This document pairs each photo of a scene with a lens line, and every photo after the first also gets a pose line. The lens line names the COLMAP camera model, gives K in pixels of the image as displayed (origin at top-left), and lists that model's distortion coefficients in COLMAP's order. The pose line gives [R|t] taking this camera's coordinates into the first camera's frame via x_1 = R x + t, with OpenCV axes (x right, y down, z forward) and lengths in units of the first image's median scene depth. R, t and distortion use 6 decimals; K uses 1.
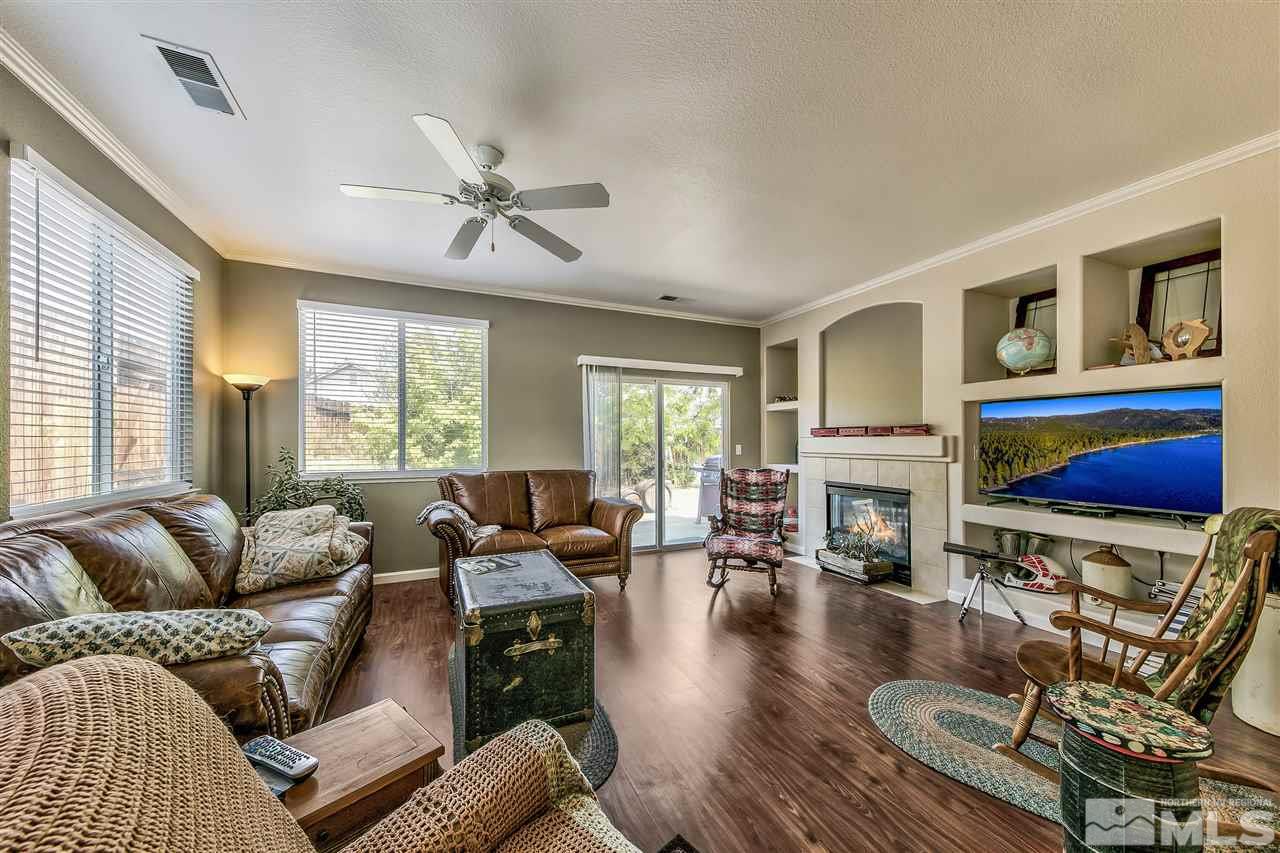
lens RADIAL K [[434.6, 0, 637.3], [0, 434.6, 439.4], [0, 0, 1]] dist [-0.000972, -0.000043]
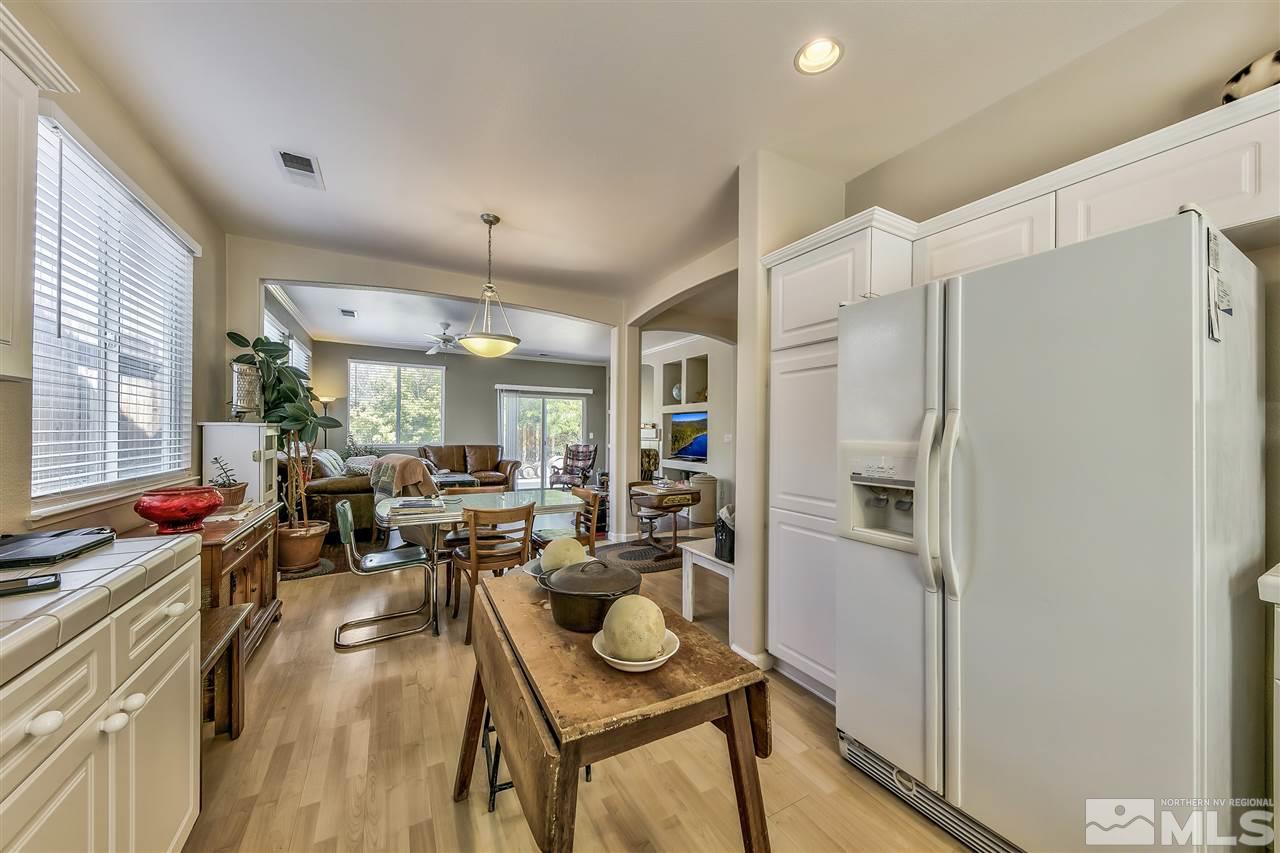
lens RADIAL K [[457.5, 0, 642.2], [0, 457.5, 428.7], [0, 0, 1]] dist [0.027749, 0.000076]
pose [[0.997804, 0.010445, 0.065407, 0.412733], [-0.010279, 0.999943, -0.002887, -0.001665], [-0.065433, 0.002208, 0.997854, -1.129657]]
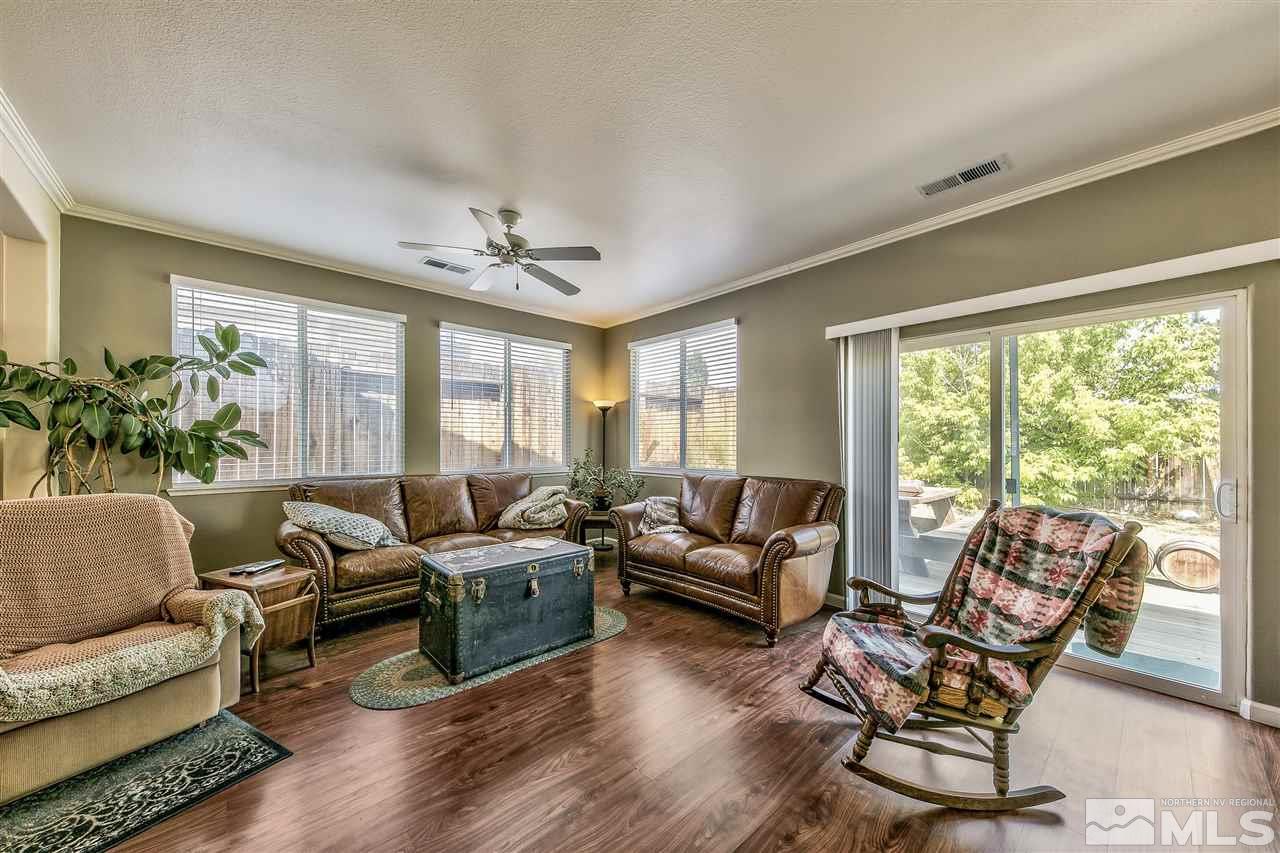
lens RADIAL K [[463.3, 0, 641.6], [0, 463.3, 443.2], [0, 0, 1]] dist [0.028146, 0.000033]
pose [[0.279272, -0.000800, -0.960212, 0.591825], [-0.002549, 0.999996, -0.001575, 0.007922], [0.960209, 0.002887, 0.279269, 0.515439]]
